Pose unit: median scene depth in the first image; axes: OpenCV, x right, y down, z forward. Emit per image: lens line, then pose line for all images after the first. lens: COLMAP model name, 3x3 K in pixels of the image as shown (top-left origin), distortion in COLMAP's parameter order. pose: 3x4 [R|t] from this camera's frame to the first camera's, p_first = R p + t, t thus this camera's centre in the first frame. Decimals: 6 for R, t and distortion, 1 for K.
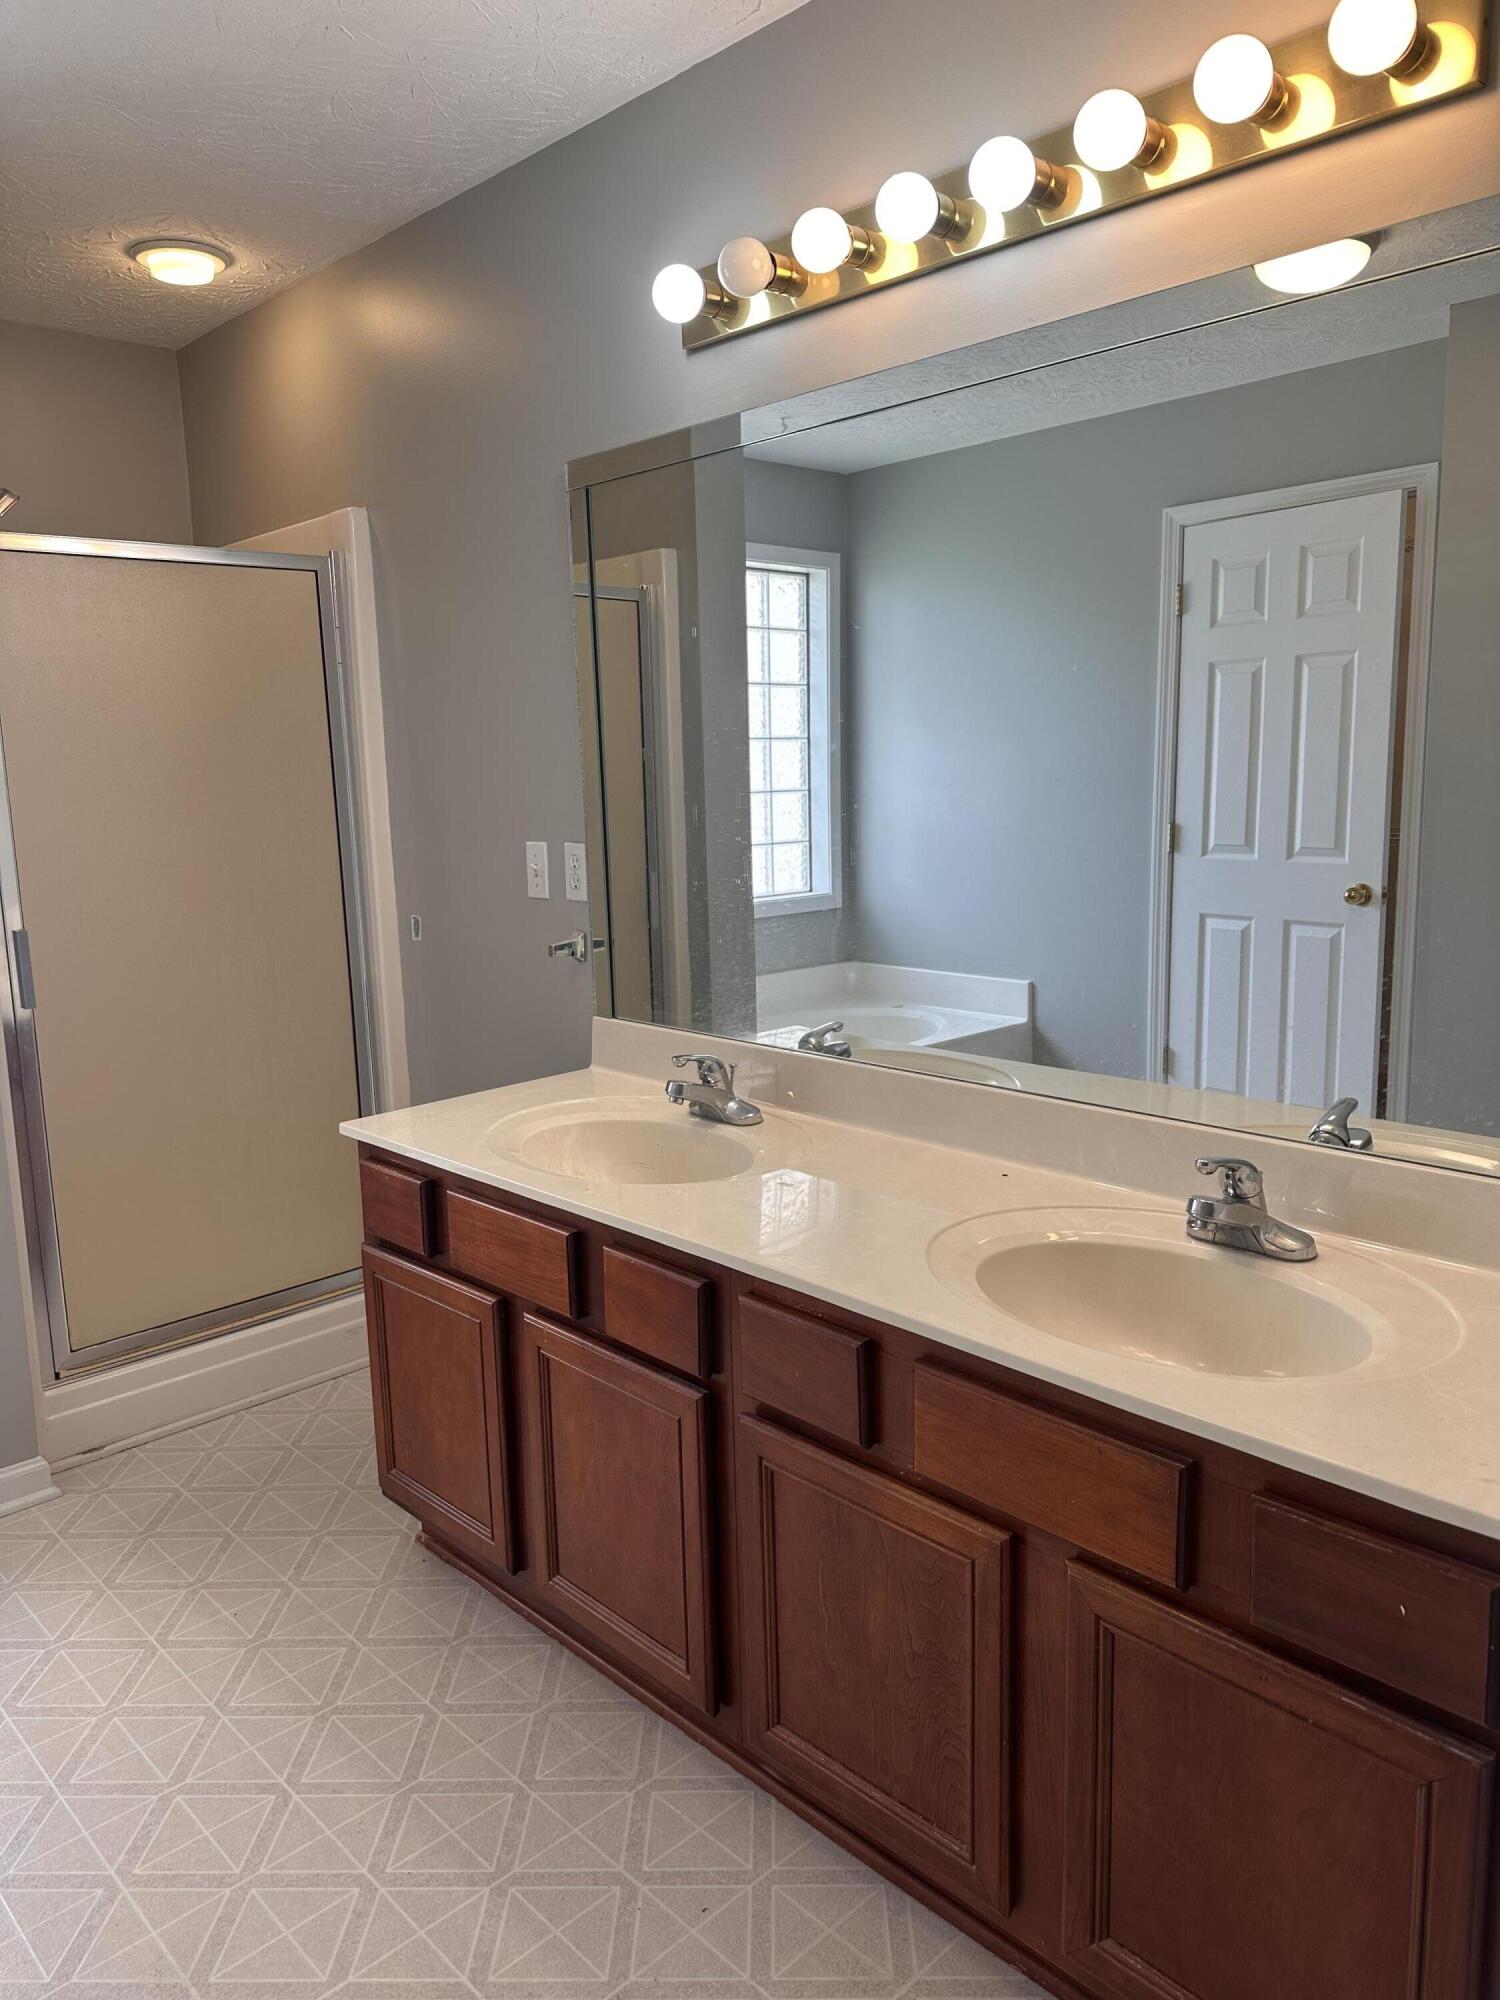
lens RADIAL K [[1382.6, 0, 725.1], [0, 1382.6, 997.4], [0, 0, 1]] dist [0.038405, -0.038379]
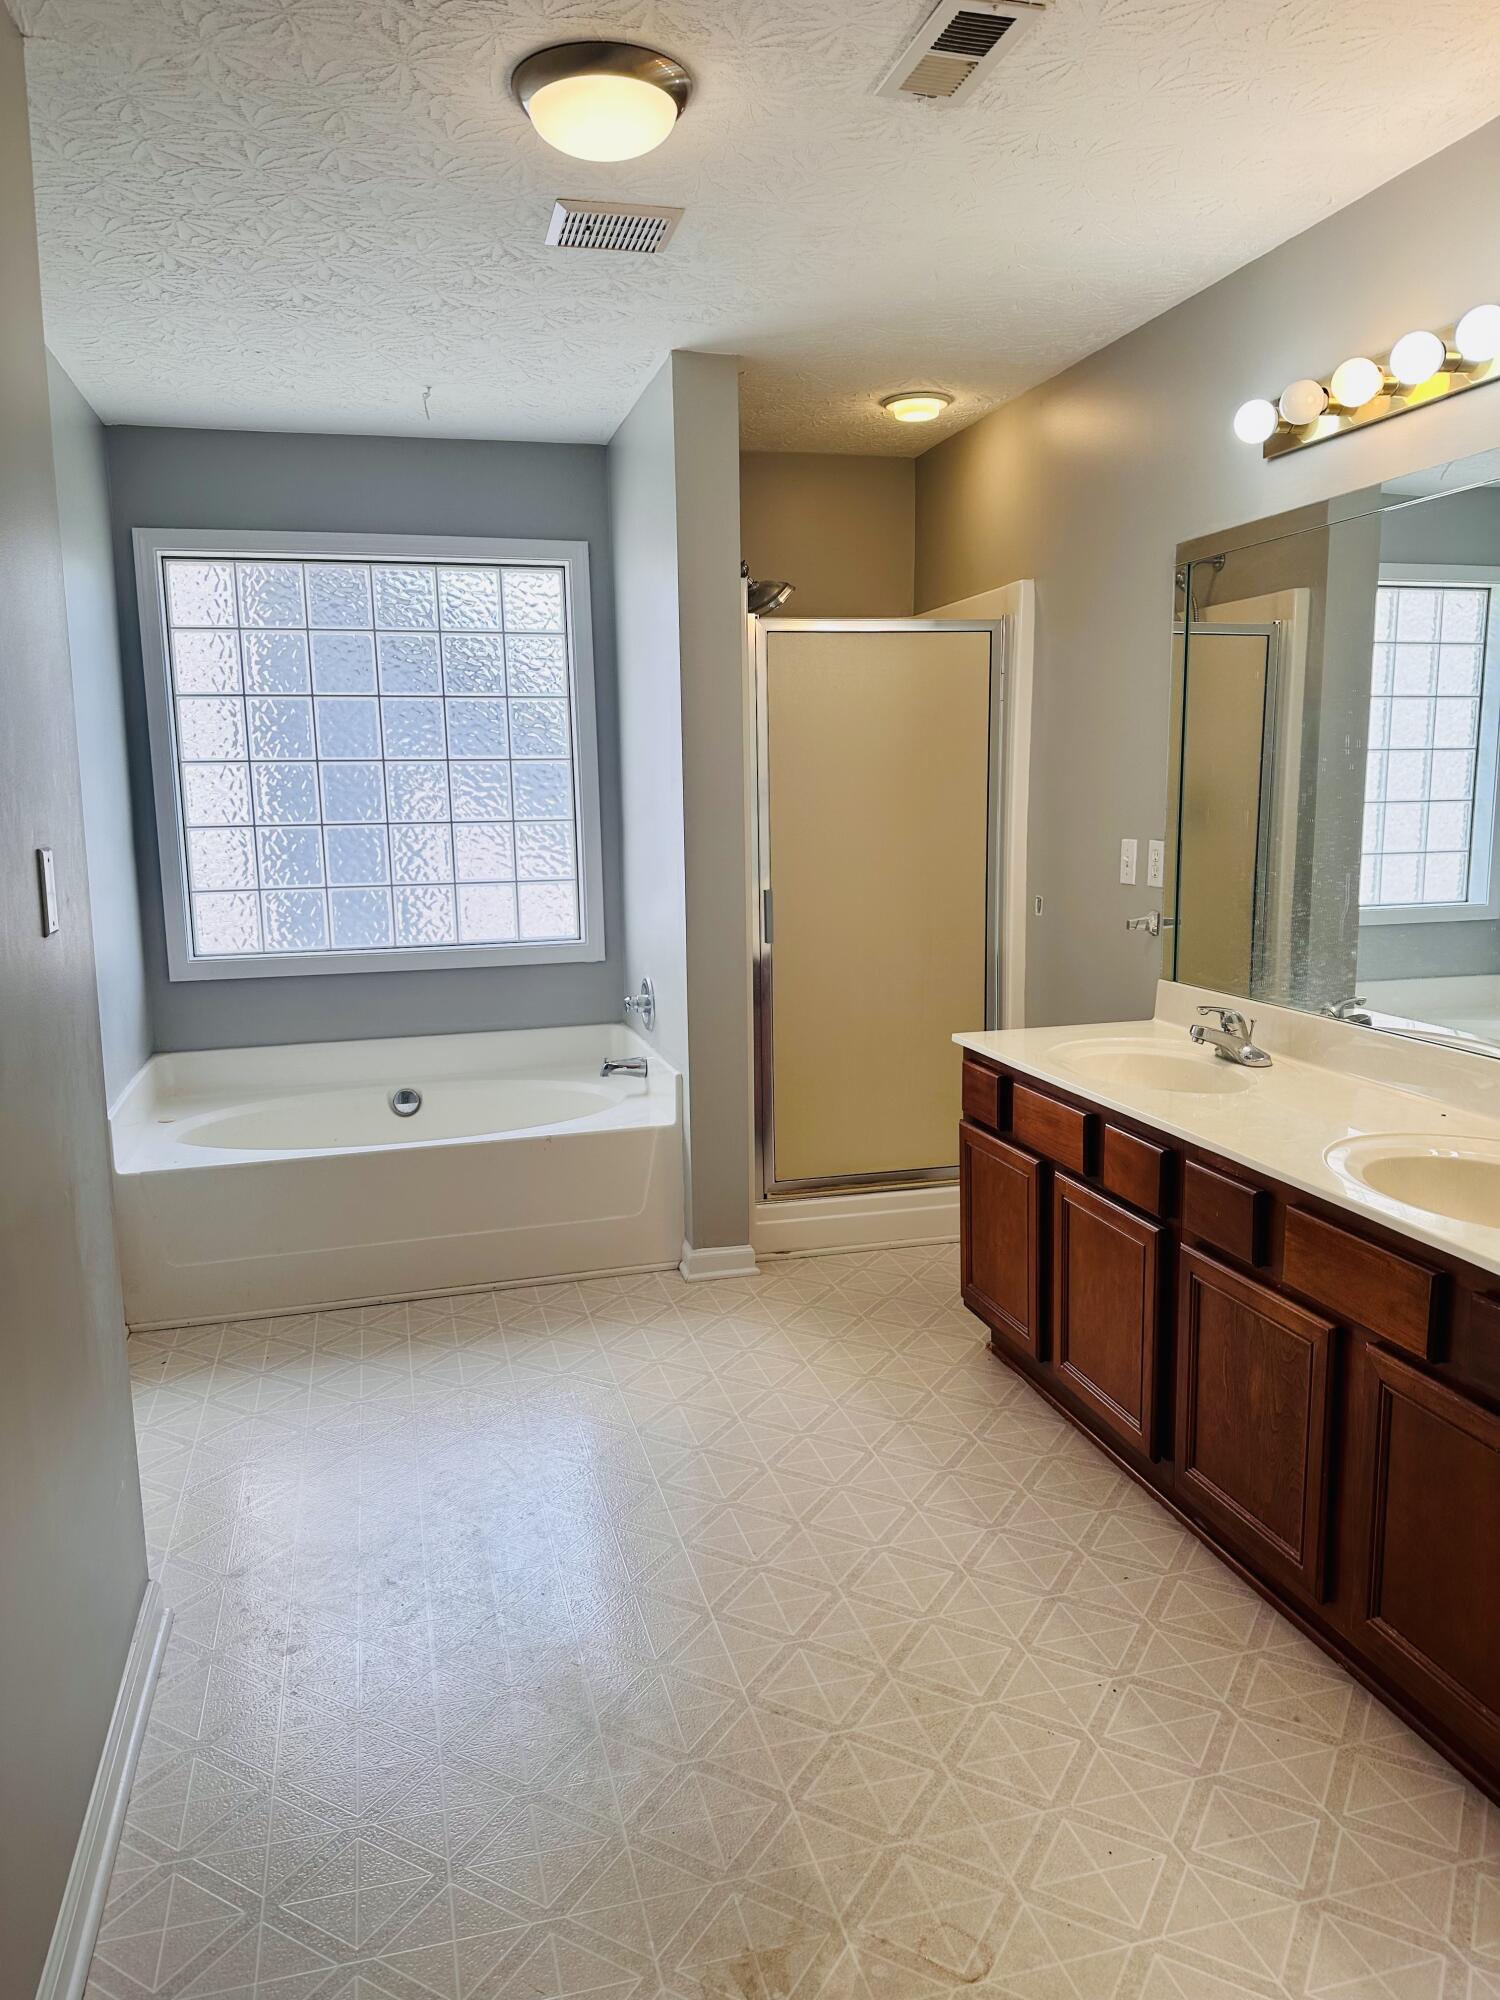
lens RADIAL K [[1382.6, 0, 750.9], [0, 1382.6, 1001.2], [0, 0, 1]] dist [0.038405, -0.038379]
pose [[0.881732, 0.084873, -0.464053, 0.203310], [-0.084396, 0.996193, 0.021840, 0.046653], [0.464140, 0.019907, 0.885538, -0.366803]]
